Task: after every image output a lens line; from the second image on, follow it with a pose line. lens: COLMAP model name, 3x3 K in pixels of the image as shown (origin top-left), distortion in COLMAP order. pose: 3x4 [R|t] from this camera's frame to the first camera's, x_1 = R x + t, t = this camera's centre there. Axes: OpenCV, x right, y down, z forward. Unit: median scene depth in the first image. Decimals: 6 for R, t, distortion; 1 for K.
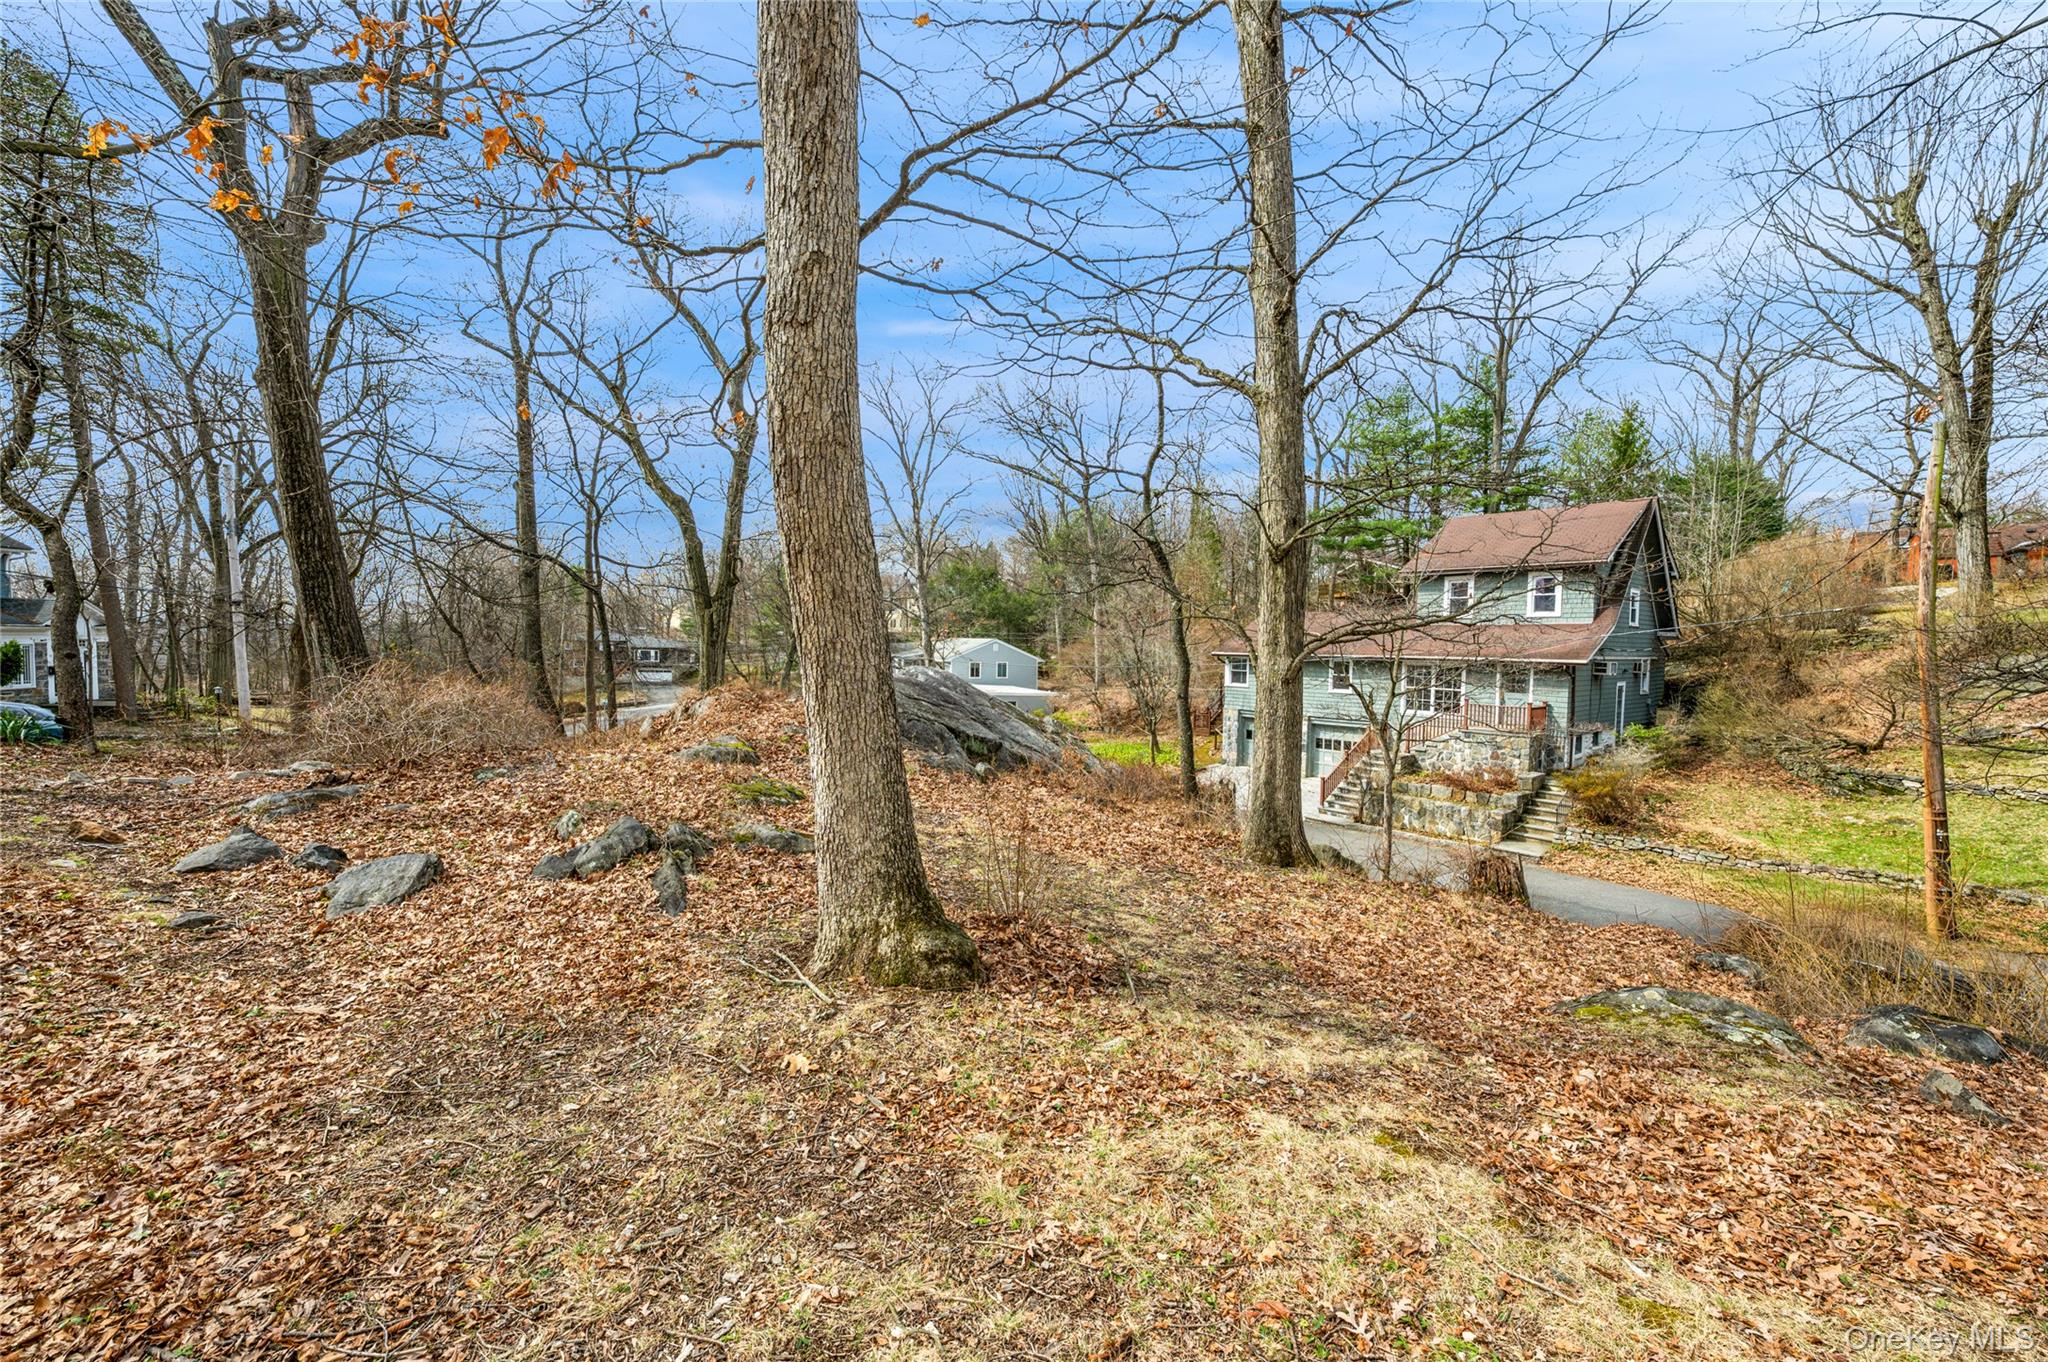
lens RADIAL K [[838.4, 0, 1023.5], [0, 838.4, 652.8], [0, 0, 1]] dist [0.000918, 0.000539]
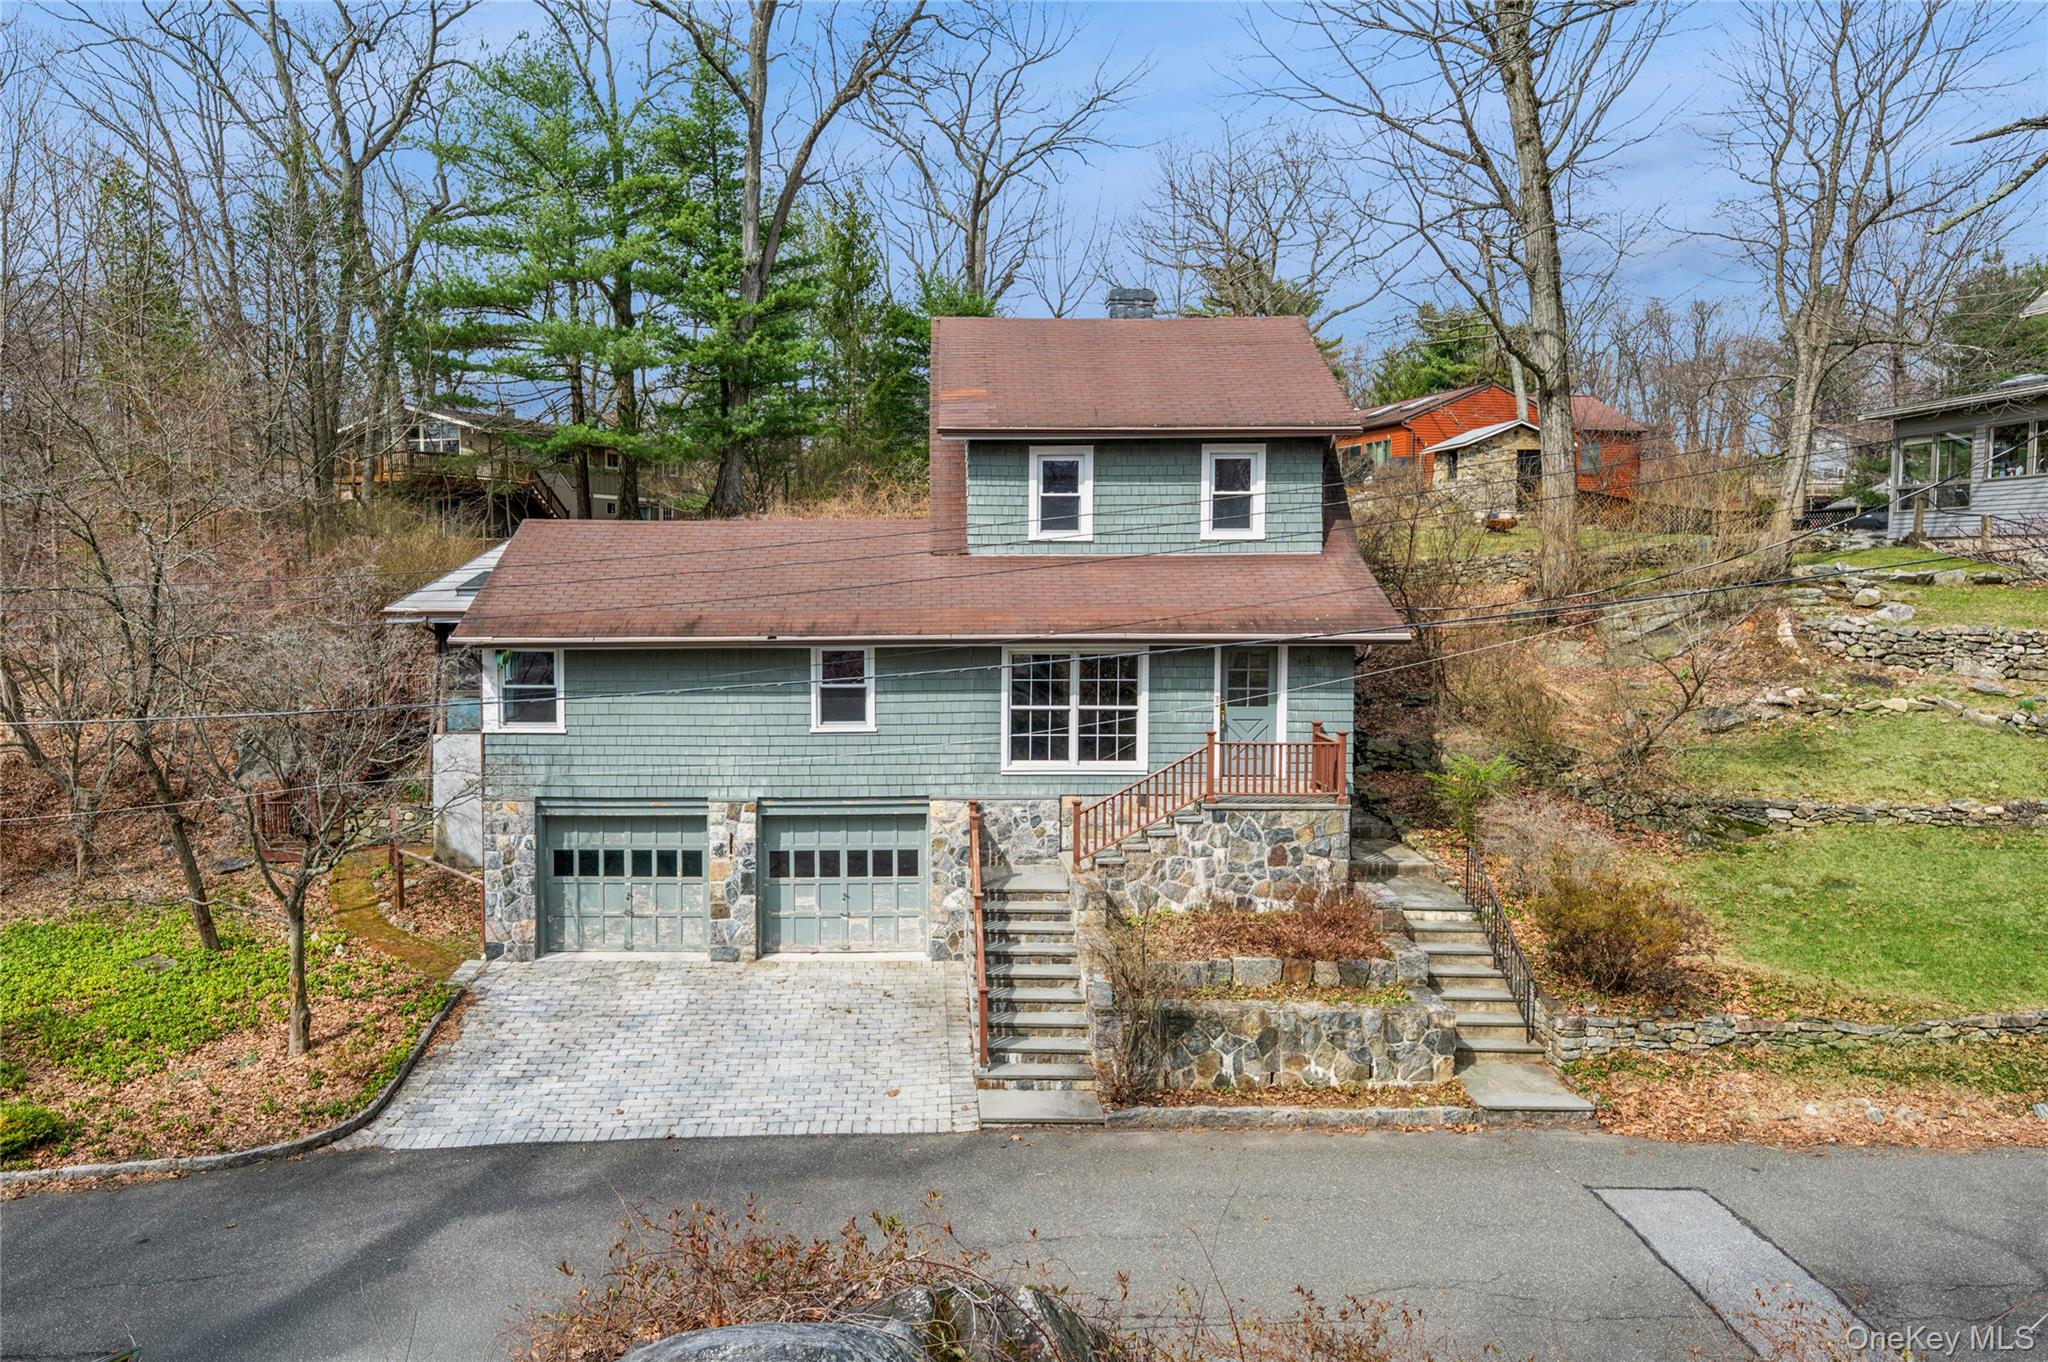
lens RADIAL K [[1399.9, 0, 898.4], [0, 1399.9, 636.6], [0, 0, 1]] dist [0.023812, -0.000432]
pose [[0.641644, -0.052848, 0.765179, -0.116396], [0.023582, 0.998511, 0.049188, -0.031581], [-0.766640, -0.013517, 0.641935, 0.639142]]
